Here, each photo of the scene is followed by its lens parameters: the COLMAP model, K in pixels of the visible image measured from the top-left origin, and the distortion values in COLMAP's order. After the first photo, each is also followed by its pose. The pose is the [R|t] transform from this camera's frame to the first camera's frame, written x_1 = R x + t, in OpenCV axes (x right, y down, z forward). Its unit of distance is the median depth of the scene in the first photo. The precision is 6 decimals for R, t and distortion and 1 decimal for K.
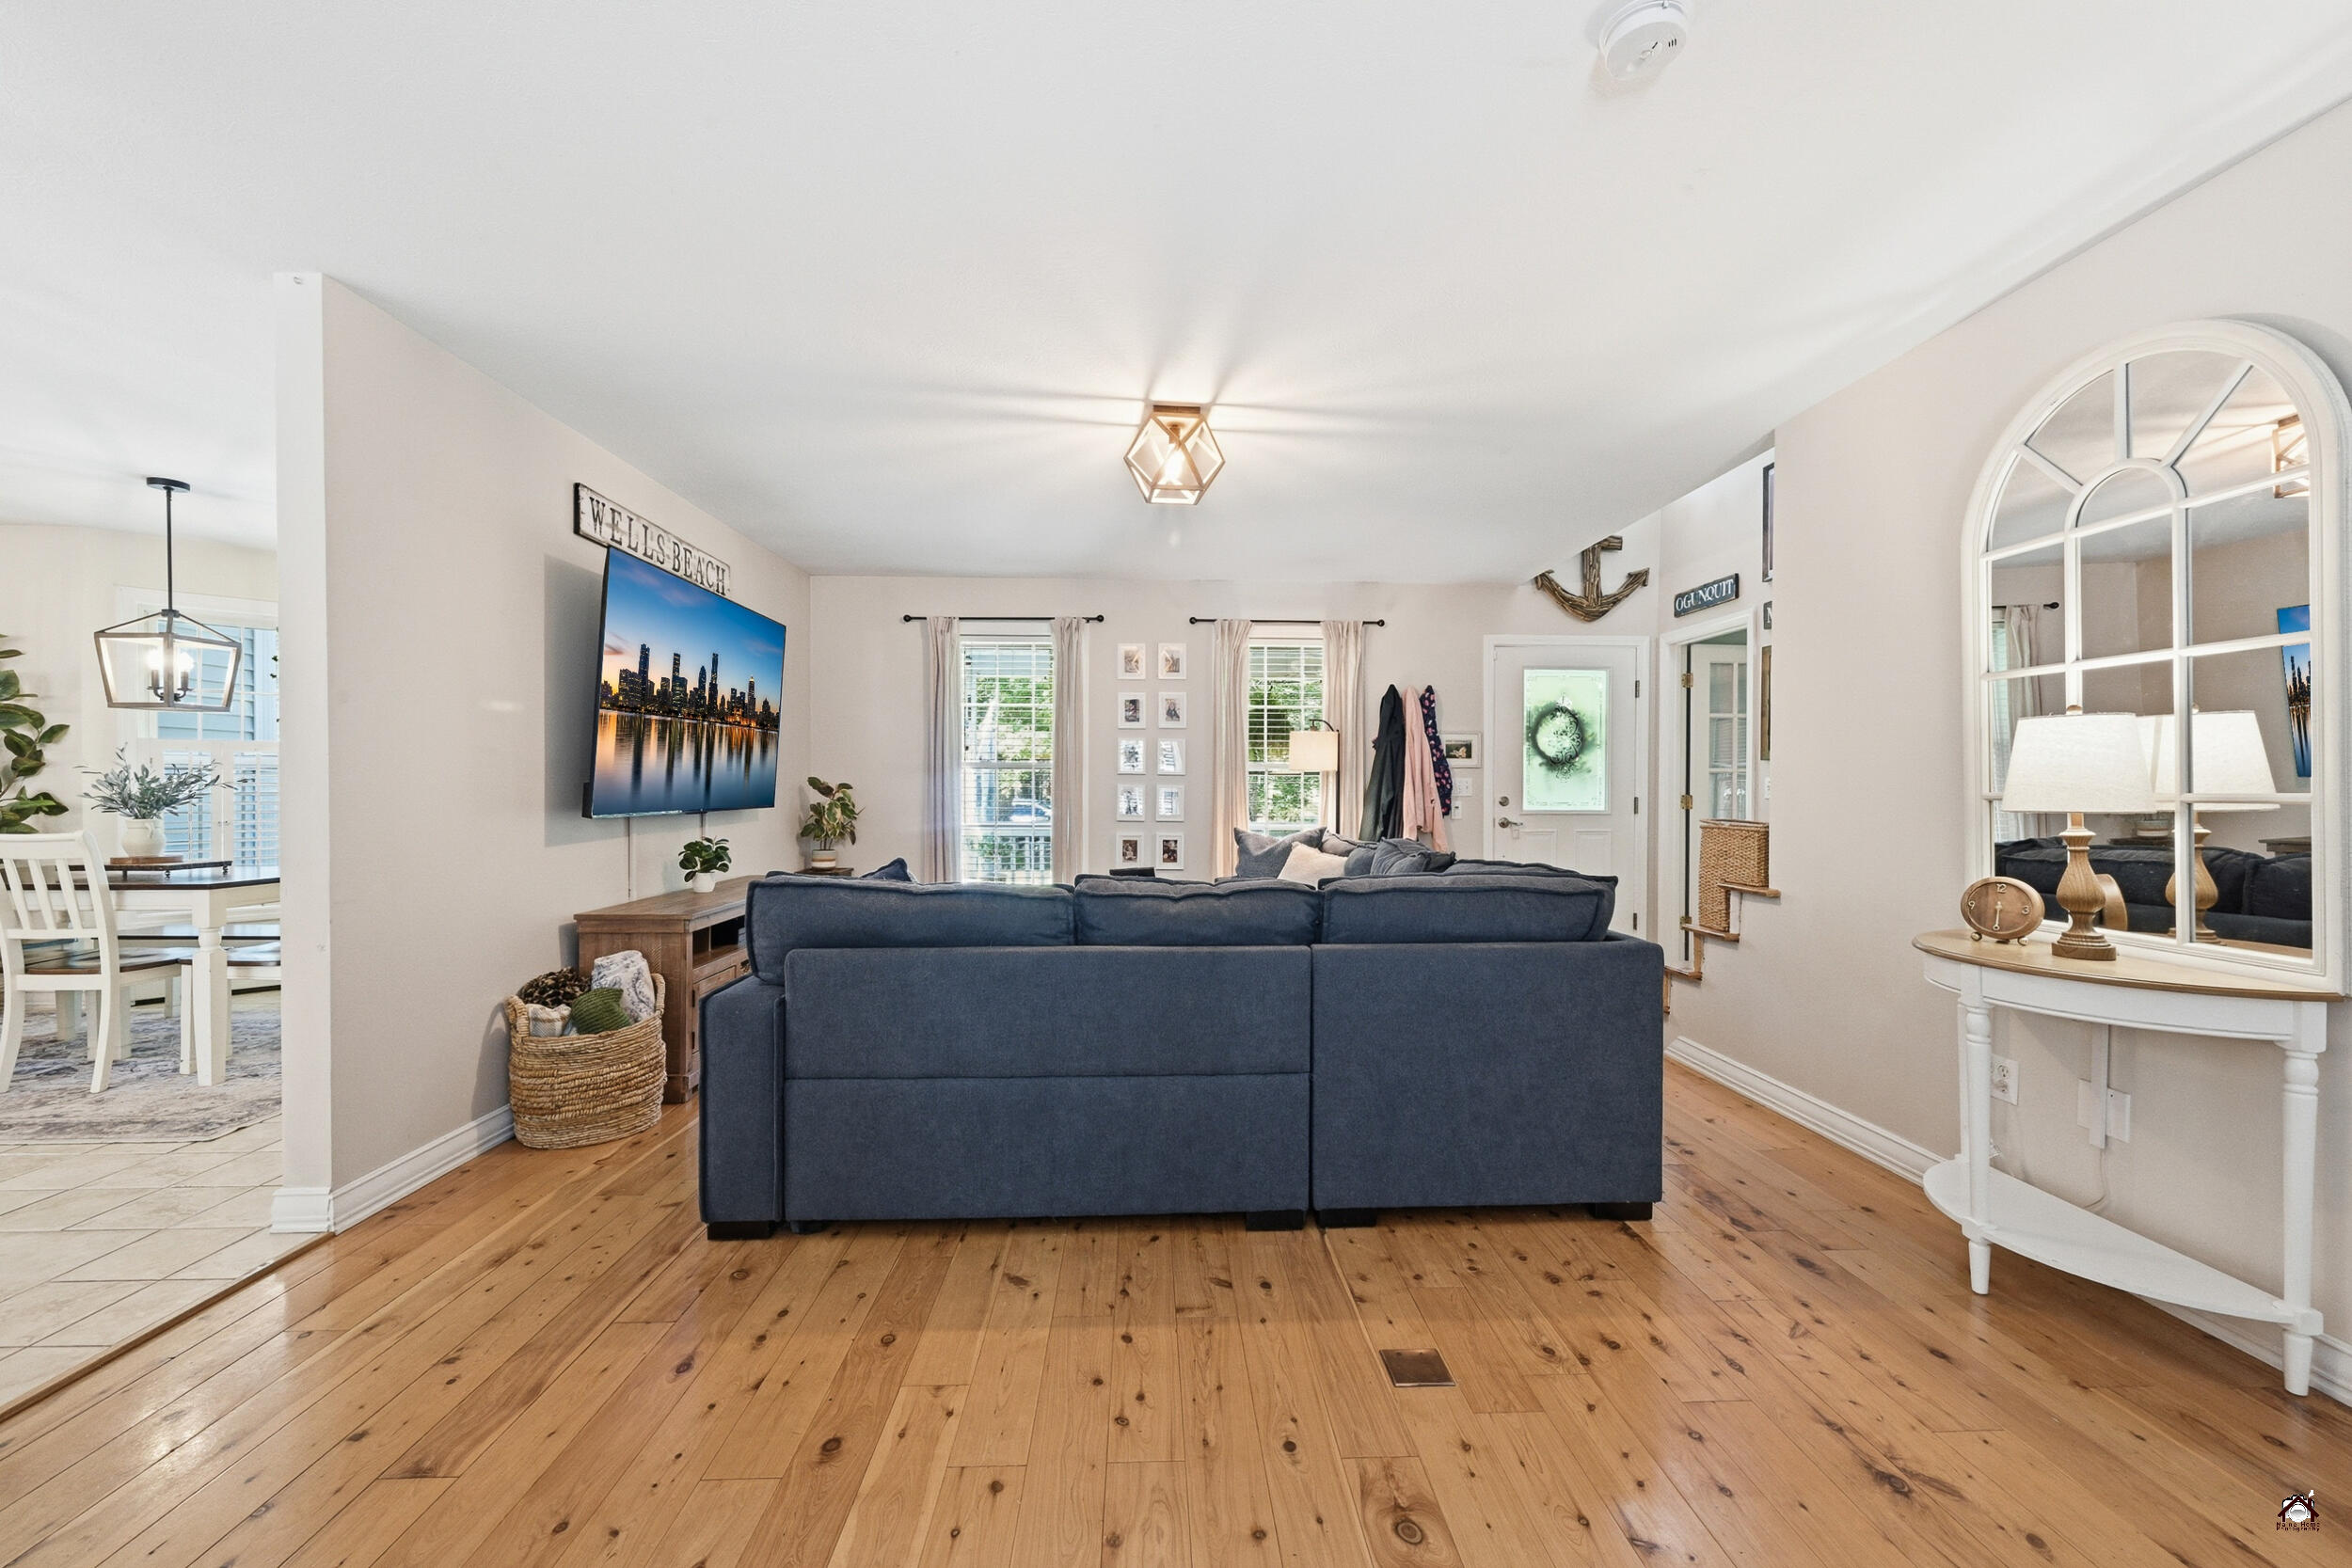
lens RADIAL K [[931.4, 0, 1179.5], [0, 931.4, 794.8], [0, 0, 1]] dist [-0.000468, -0.000138]
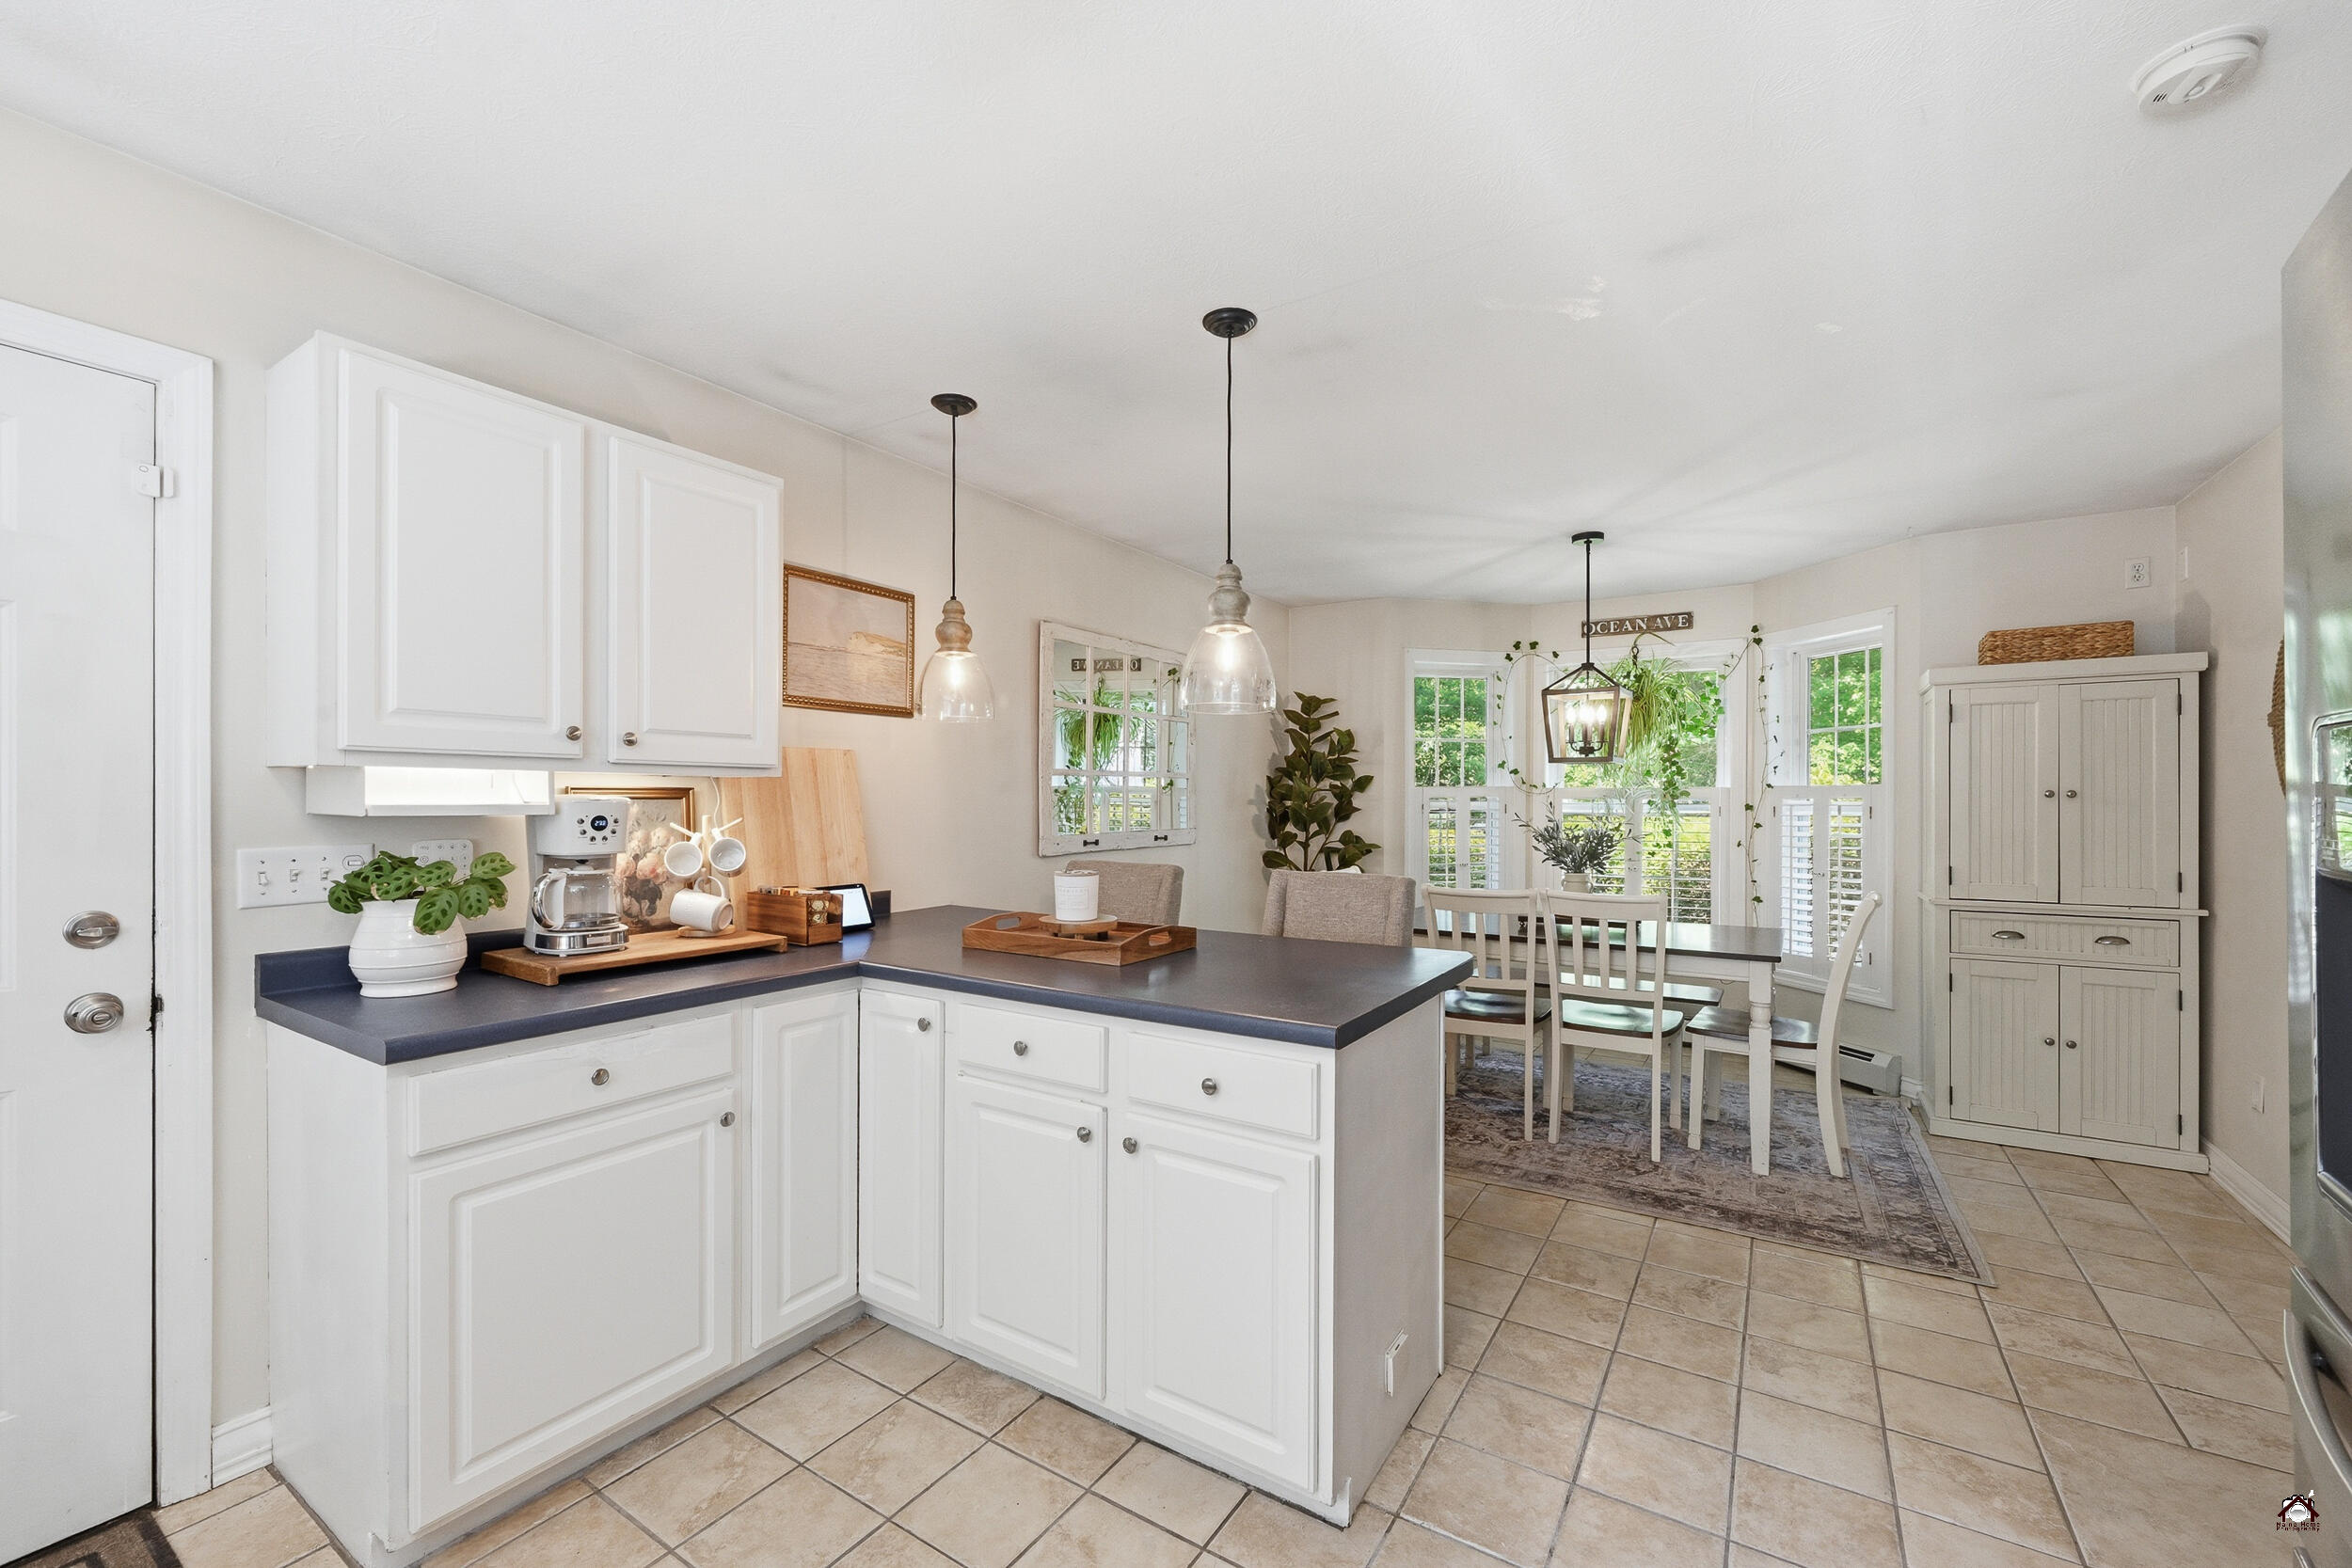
lens RADIAL K [[945.4, 0, 1173.9], [0, 945.4, 801.0], [0, 0, 1]] dist [-0.000874, 0.000041]
pose [[0.823668, 0.000631, -0.567072, -0.900850], [-0.005211, 0.999966, -0.006455, -0.042707], [0.567049, 0.008271, 0.823643, -0.094517]]
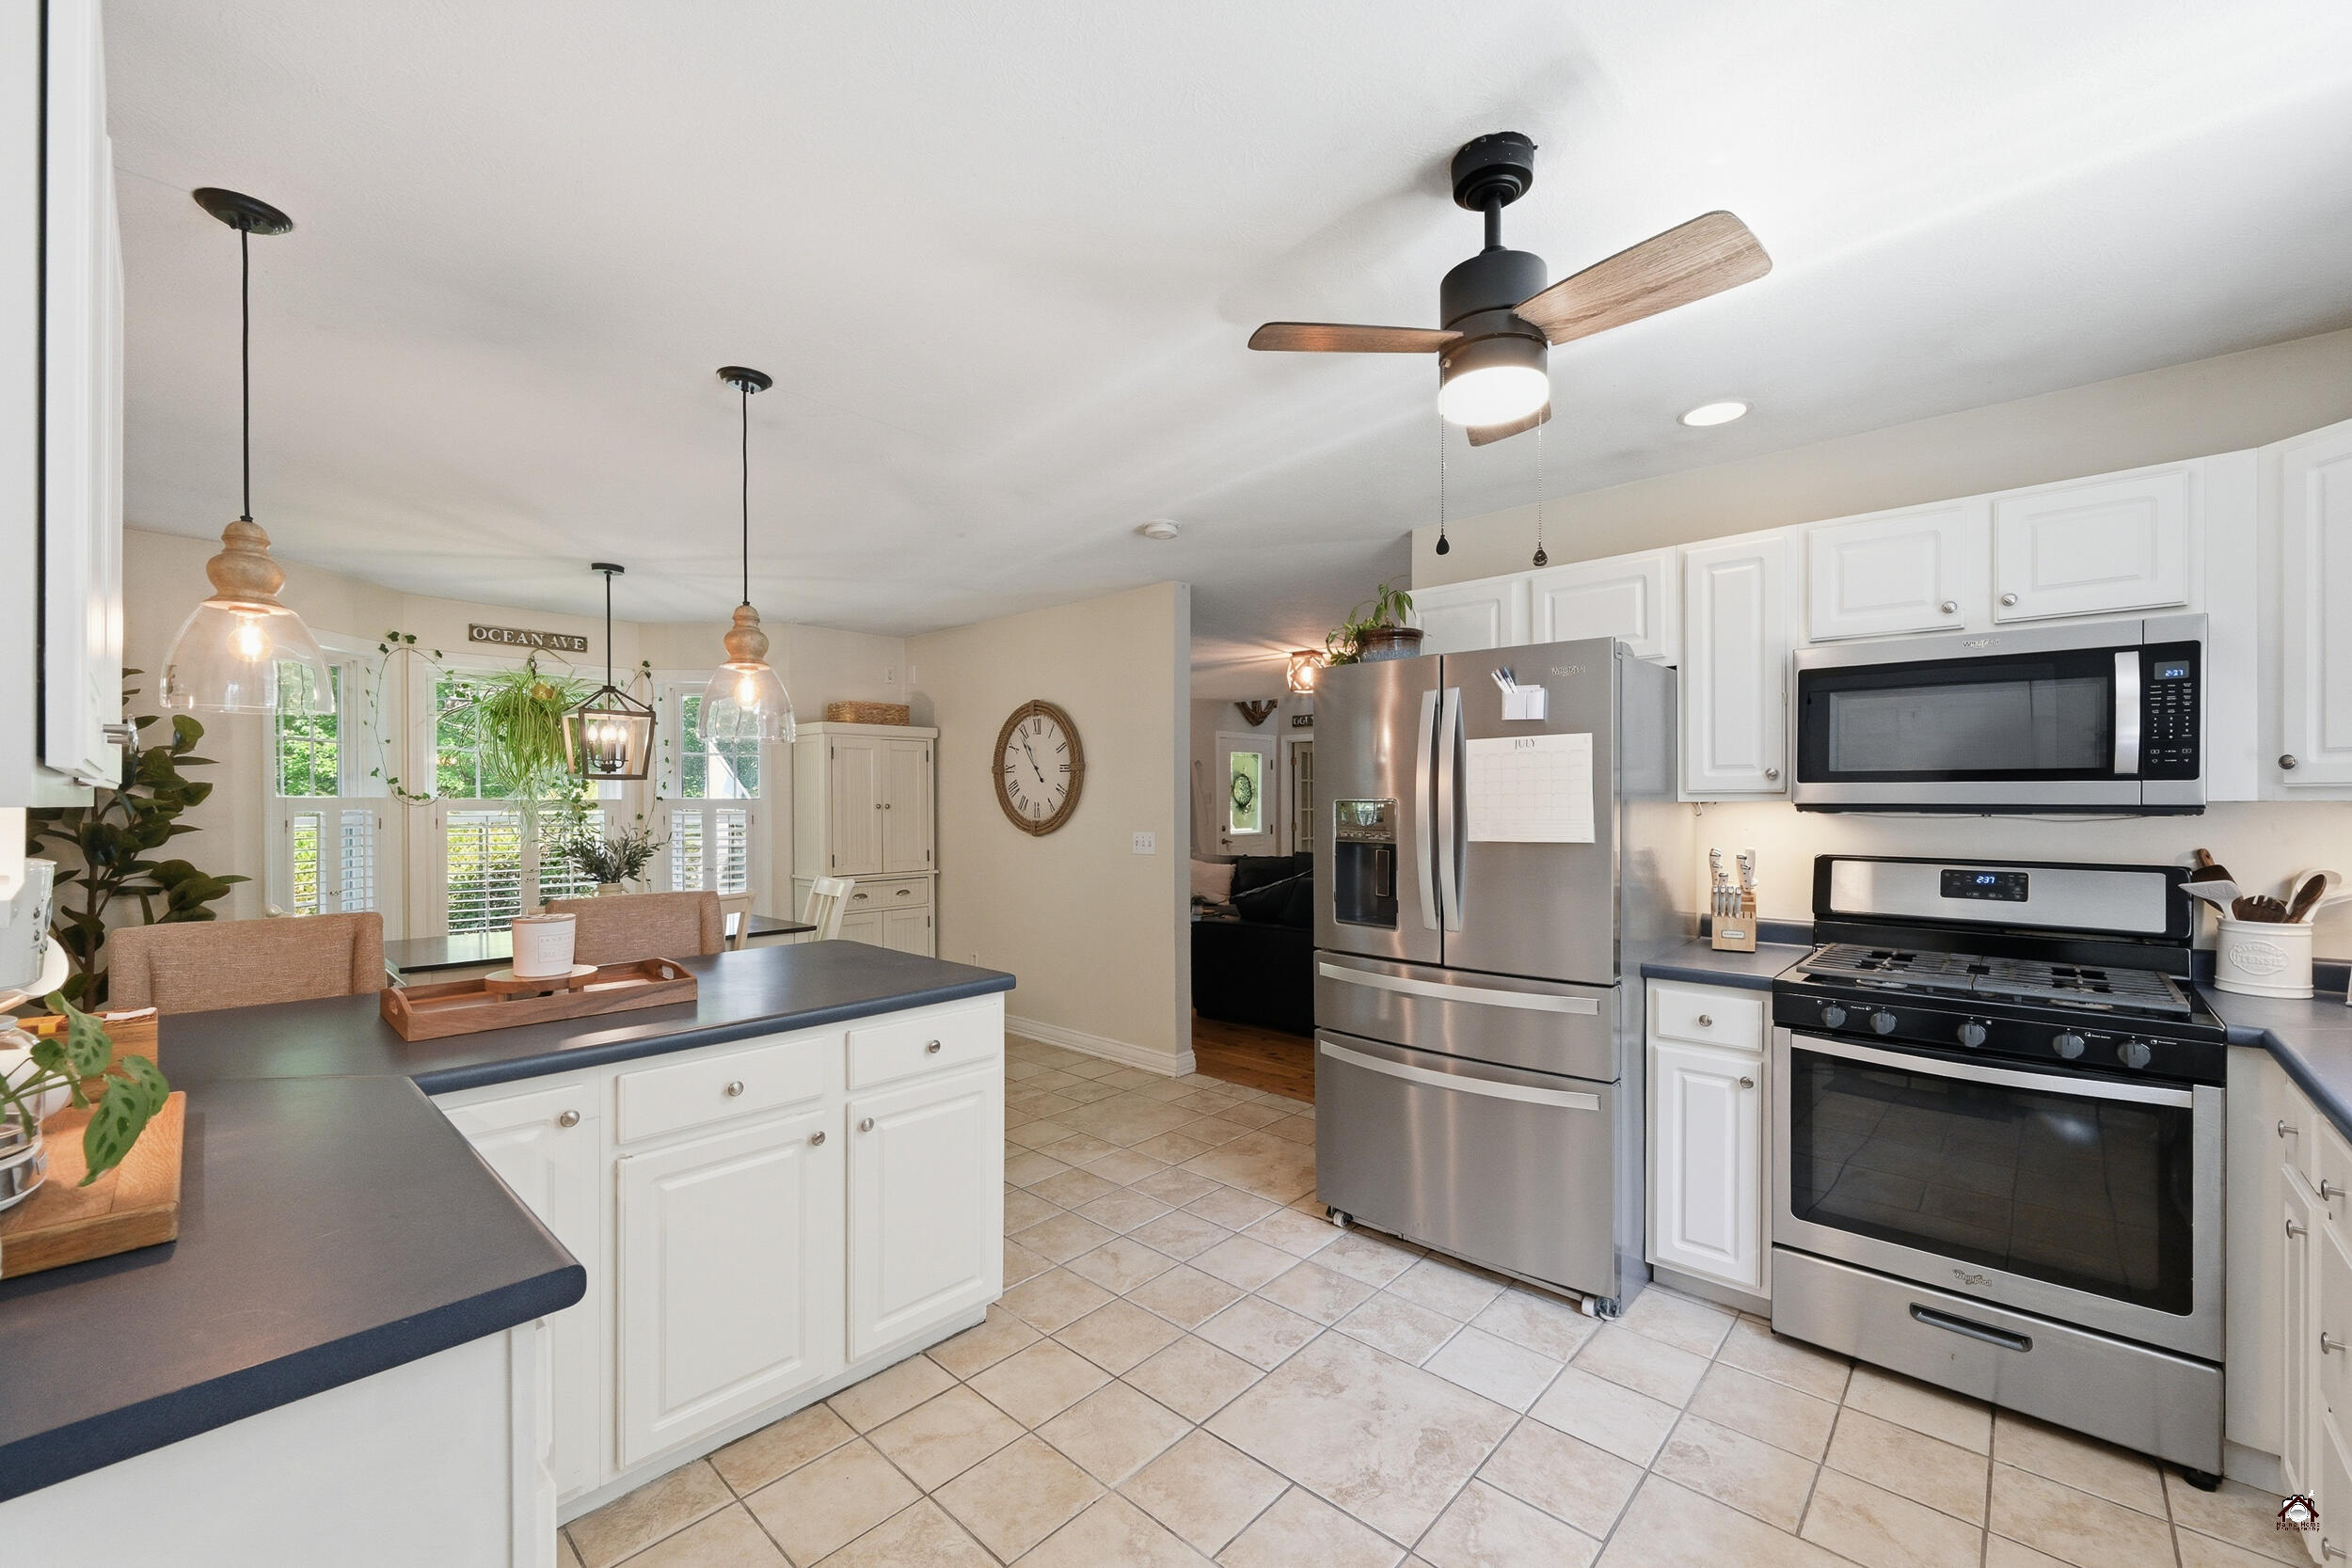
lens RADIAL K [[945.4, 0, 1173.9], [0, 945.4, 801.0], [0, 0, 1]] dist [-0.000874, 0.000041]
pose [[0.703113, -0.003947, 0.711067, -1.444350], [0.008570, 0.999959, -0.002923, -0.059858], [-0.711027, 0.008150, 0.703118, -0.232300]]
